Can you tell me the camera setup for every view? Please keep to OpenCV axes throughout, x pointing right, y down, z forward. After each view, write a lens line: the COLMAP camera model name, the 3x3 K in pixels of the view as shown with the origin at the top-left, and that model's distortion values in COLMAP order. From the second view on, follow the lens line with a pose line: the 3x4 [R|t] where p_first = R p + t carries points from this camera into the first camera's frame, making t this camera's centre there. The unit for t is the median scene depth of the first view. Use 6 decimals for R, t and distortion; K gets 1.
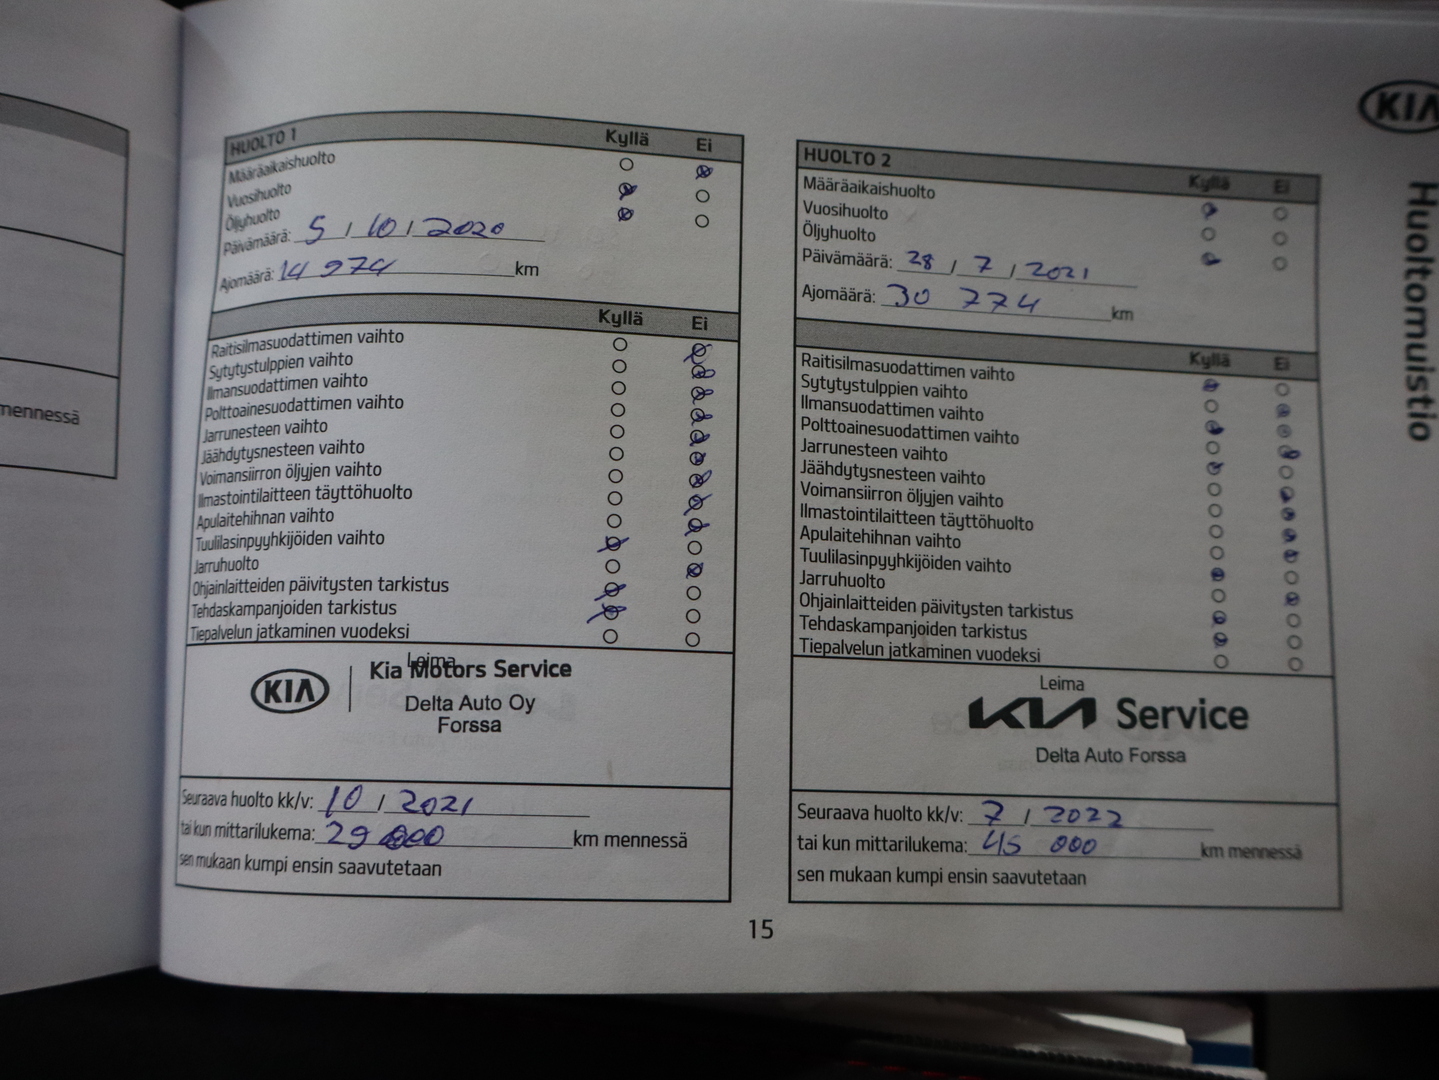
lens RADIAL K [[1297.8, 0, 719.5], [0, 1297.8, 540.0], [0, 0, 1]] dist [-0.007479, -0.001294]
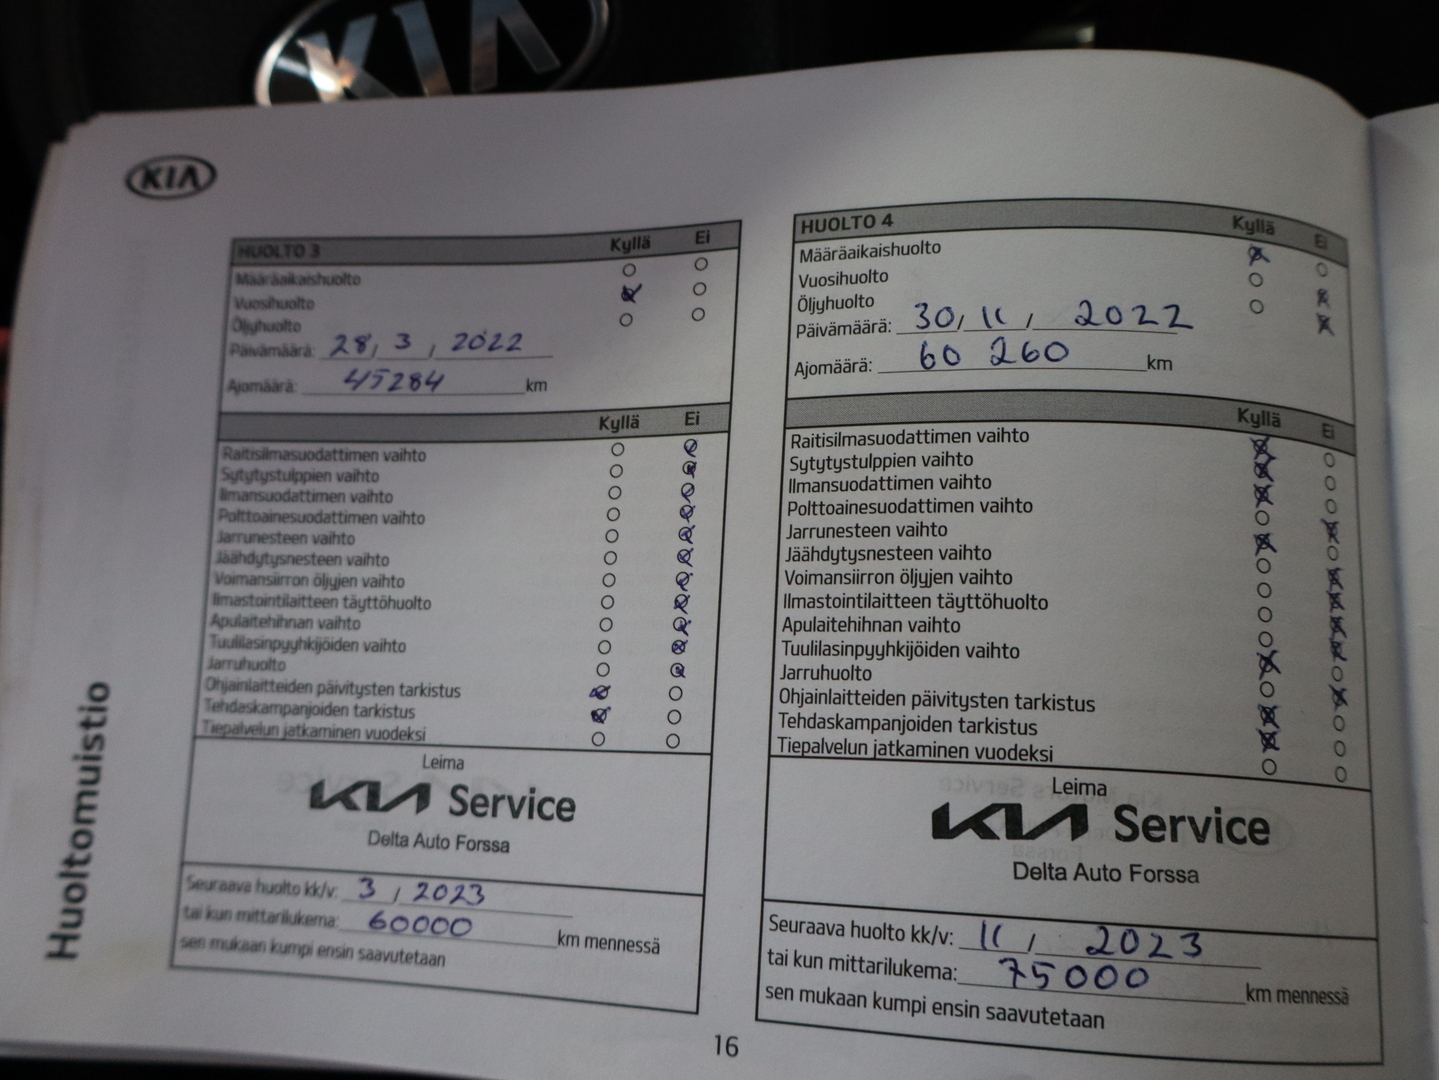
lens RADIAL K [[1433.5, 0, 719.5], [0, 1433.5, 540.0], [0, 0, 1]] dist [-0.023617, -0.006261]
pose [[0.876353, -0.077567, -0.475384, 0.516593], [0.040093, 0.995270, -0.088487, 0.023670], [0.479999, 0.058486, 0.875317, 0.062435]]
